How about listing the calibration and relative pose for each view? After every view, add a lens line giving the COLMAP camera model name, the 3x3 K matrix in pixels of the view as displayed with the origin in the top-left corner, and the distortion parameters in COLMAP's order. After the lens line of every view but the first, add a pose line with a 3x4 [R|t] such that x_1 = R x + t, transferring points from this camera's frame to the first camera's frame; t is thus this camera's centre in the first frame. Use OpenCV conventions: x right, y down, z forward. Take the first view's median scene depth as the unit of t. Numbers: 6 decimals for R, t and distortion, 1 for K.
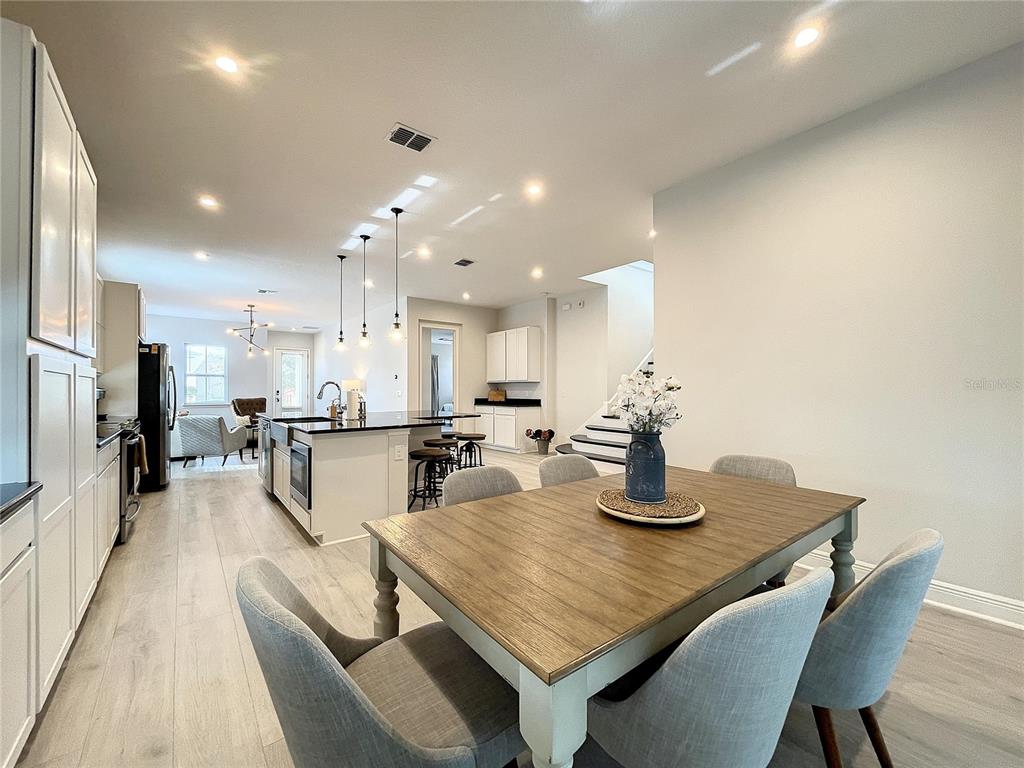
lens RADIAL K [[415.2, 0, 515.5], [0, 415.2, 386.8], [0, 0, 1]] dist [-0.000410, -0.000633]
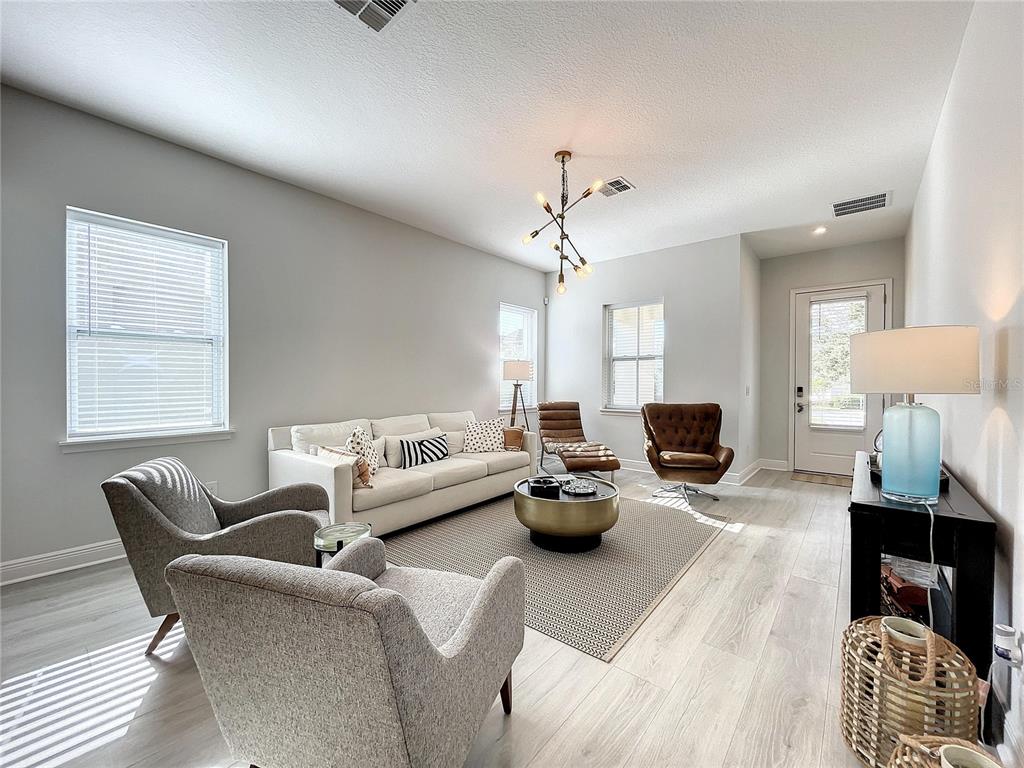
lens RADIAL K [[415.2, 0, 519.1], [0, 415.2, 382.6], [0, 0, 1]] dist [-0.000410, -0.000633]
pose [[0.202827, 0.001810, -0.979213, -0.340837], [0.001764, 0.999996, 0.002214, 0.004593], [0.979213, -0.002176, 0.202823, 1.057887]]
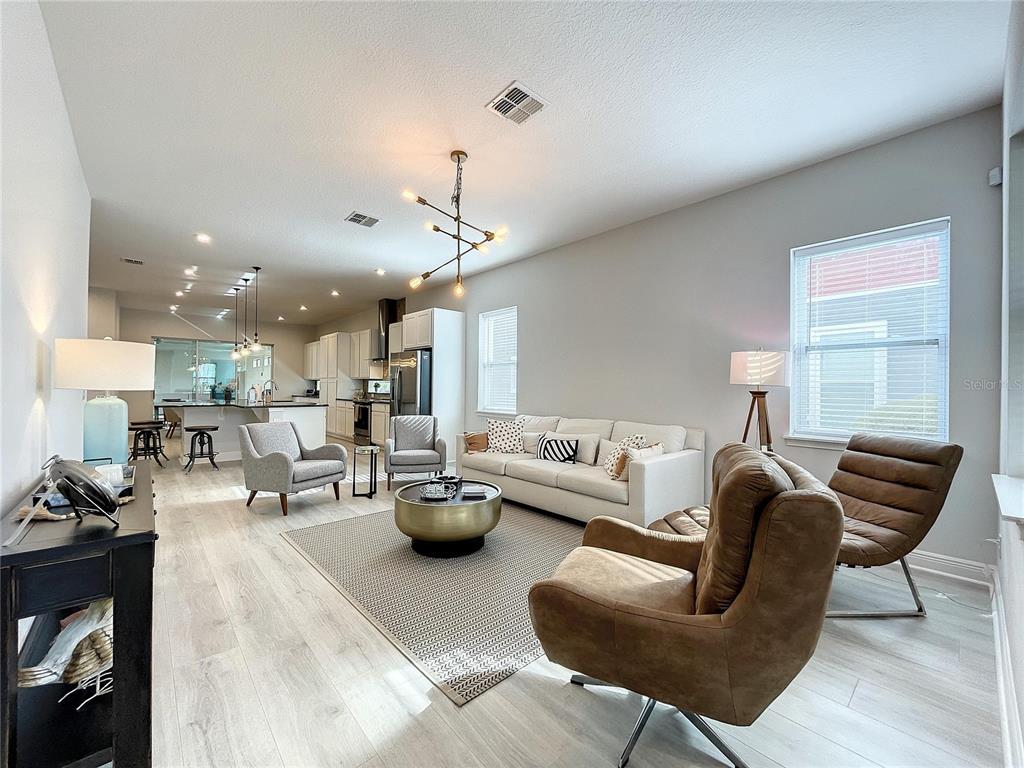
lens RADIAL K [[415.2, 0, 506.7], [0, 415.2, 390.2], [0, 0, 1]] dist [-0.000410, -0.000633]
pose [[-0.999100, -0.007721, -0.041717, -0.790374], [-0.007889, 0.999961, 0.003862, 0.008695], [0.041686, 0.004188, -0.999122, 1.615220]]
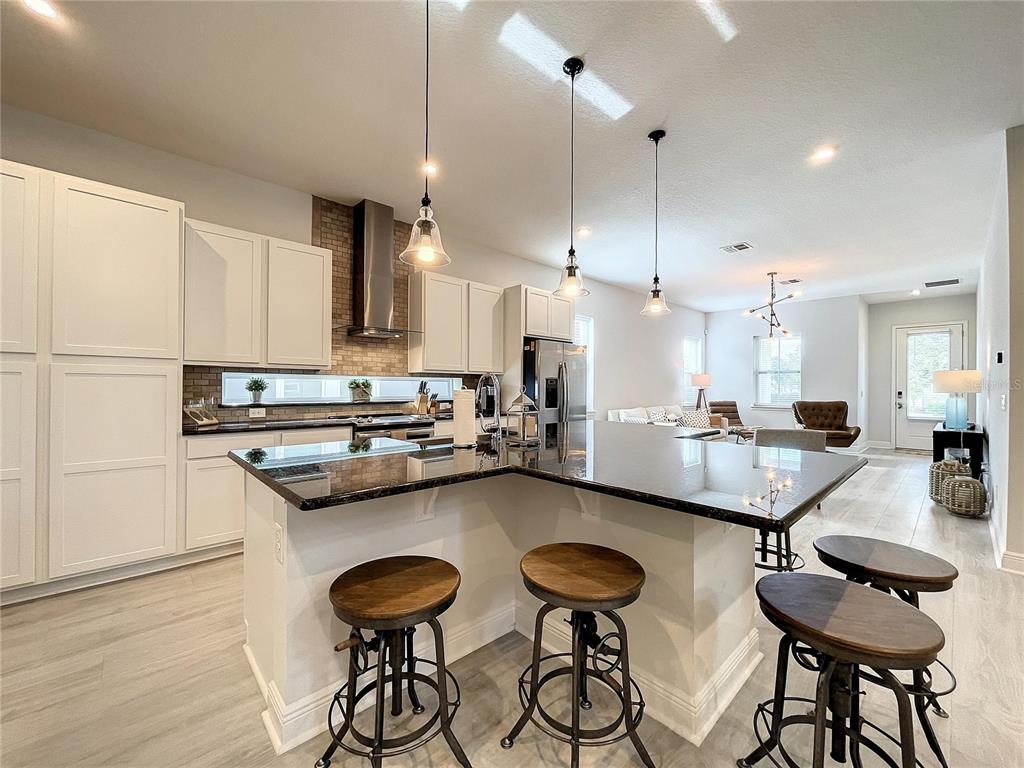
lens RADIAL K [[415.2, 0, 510.7], [0, 415.2, 384.0], [0, 0, 1]] dist [-0.000410, -0.000633]
pose [[0.068046, -0.007553, -0.997654, 0.068013], [-0.000364, 0.999971, -0.007596, 0.004136], [0.997682, 0.000880, 0.068042, 0.587712]]
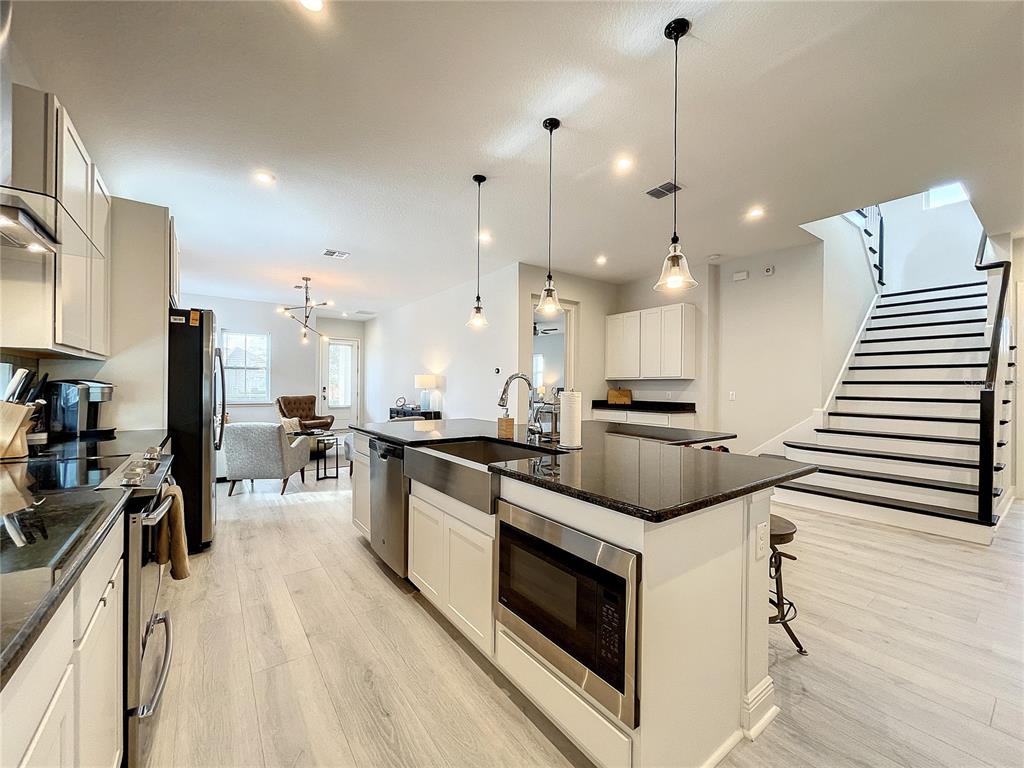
lens RADIAL K [[415.2, 0, 514.1], [0, 415.2, 385.5], [0, 0, 1]] dist [-0.000410, -0.000633]
pose [[0.999188, 0.009290, -0.039201, -0.254892], [-0.009211, 0.999955, 0.002186, 0.000708], [0.039220, -0.001823, 0.999229, 0.277597]]
